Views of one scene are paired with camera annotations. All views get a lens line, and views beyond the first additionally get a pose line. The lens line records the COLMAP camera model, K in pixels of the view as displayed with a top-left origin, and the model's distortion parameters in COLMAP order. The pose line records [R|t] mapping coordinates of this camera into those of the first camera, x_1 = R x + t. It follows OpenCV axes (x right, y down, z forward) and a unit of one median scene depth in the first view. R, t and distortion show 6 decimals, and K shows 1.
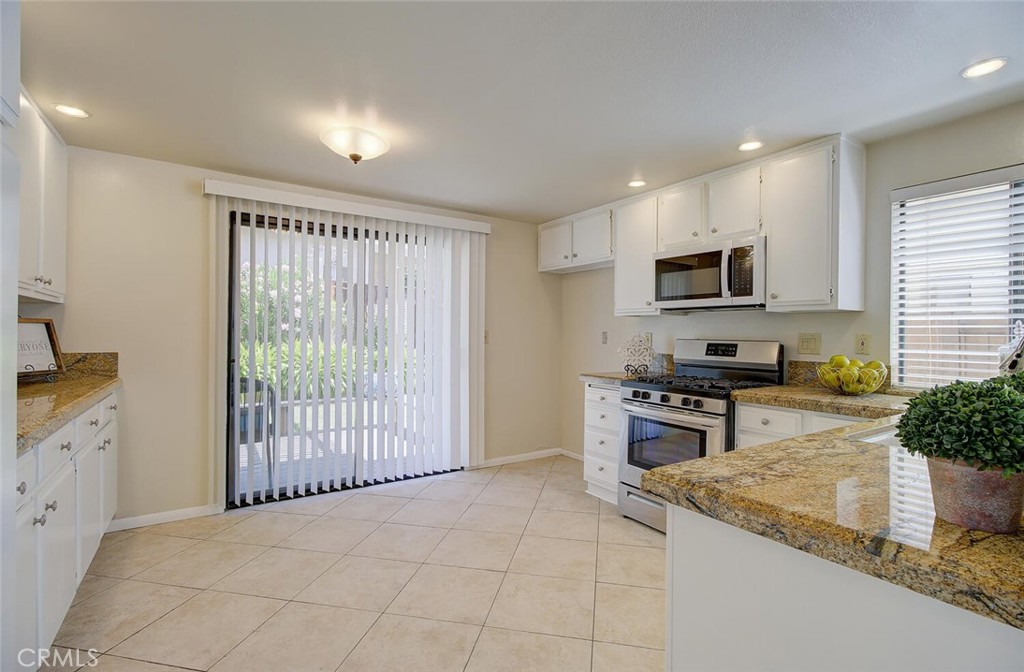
lens RADIAL K [[468.4, 0, 528.2], [0, 468.4, 336.7], [0, 0, 1]] dist [-0.013133, 0.002972]
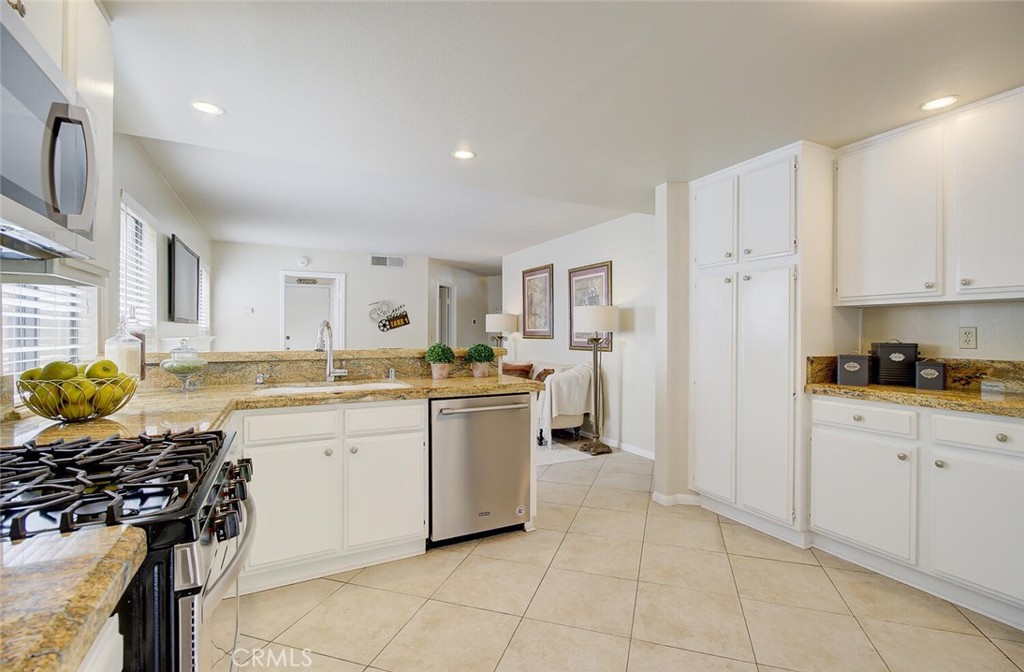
lens RADIAL K [[468.4, 0, 516.1], [0, 468.4, 334.7], [0, 0, 1]] dist [-0.013133, 0.002972]
pose [[-0.990479, -0.013893, 0.136961, 0.008517], [-0.012859, 0.999882, 0.008431, -0.003163], [-0.137062, 0.006590, -0.990541, 1.129111]]
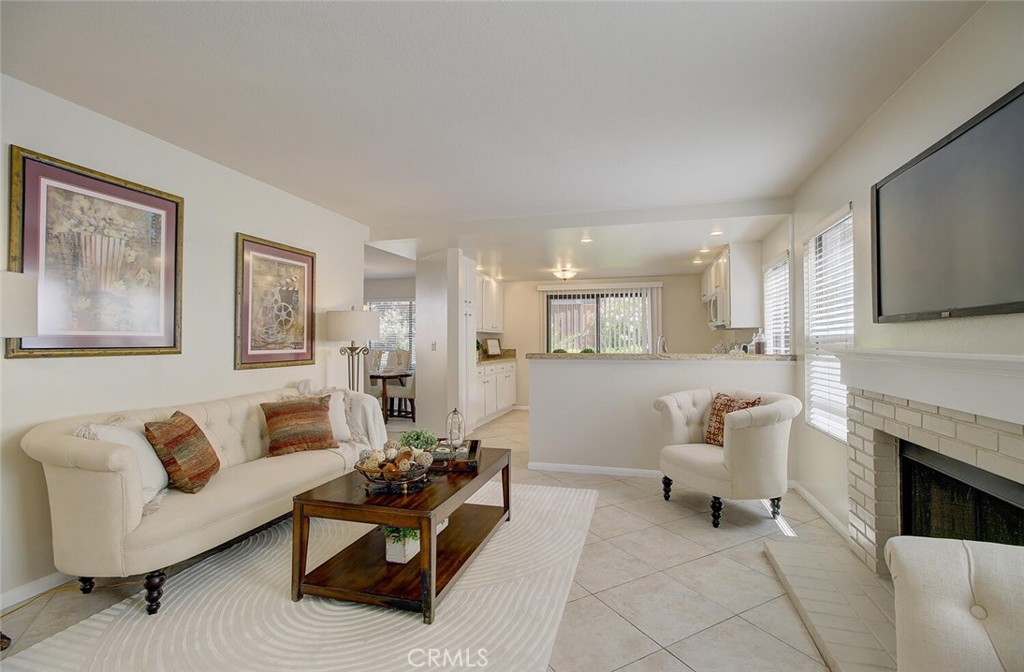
lens RADIAL K [[468.4, 0, 513.0], [0, 468.4, 333.9], [0, 0, 1]] dist [-0.013133, 0.002972]
pose [[0.639131, -0.021926, -0.768785, 1.204542], [0.002563, 0.999649, -0.026380, 0.015236], [0.769094, 0.014890, 0.638963, -0.788684]]
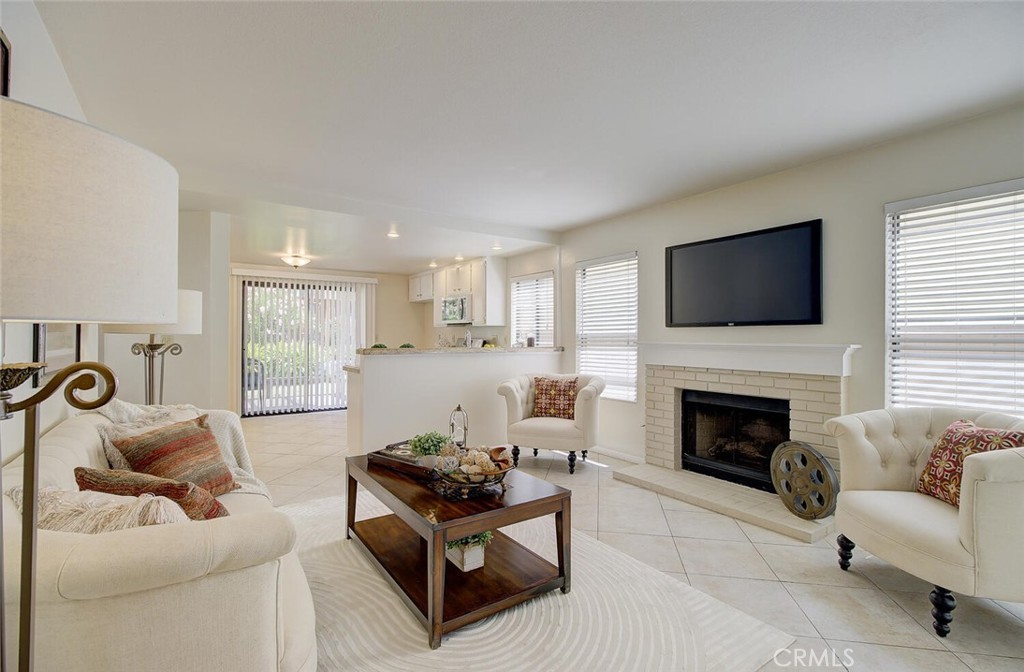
lens RADIAL K [[468.4, 0, 522.1], [0, 468.4, 338.2], [0, 0, 1]] dist [-0.013133, 0.002972]
pose [[0.999914, -0.006288, 0.011495, 0.608575], [0.006325, 0.999975, -0.003131, 0.013293], [-0.011475, 0.003204, 0.999929, -1.138171]]
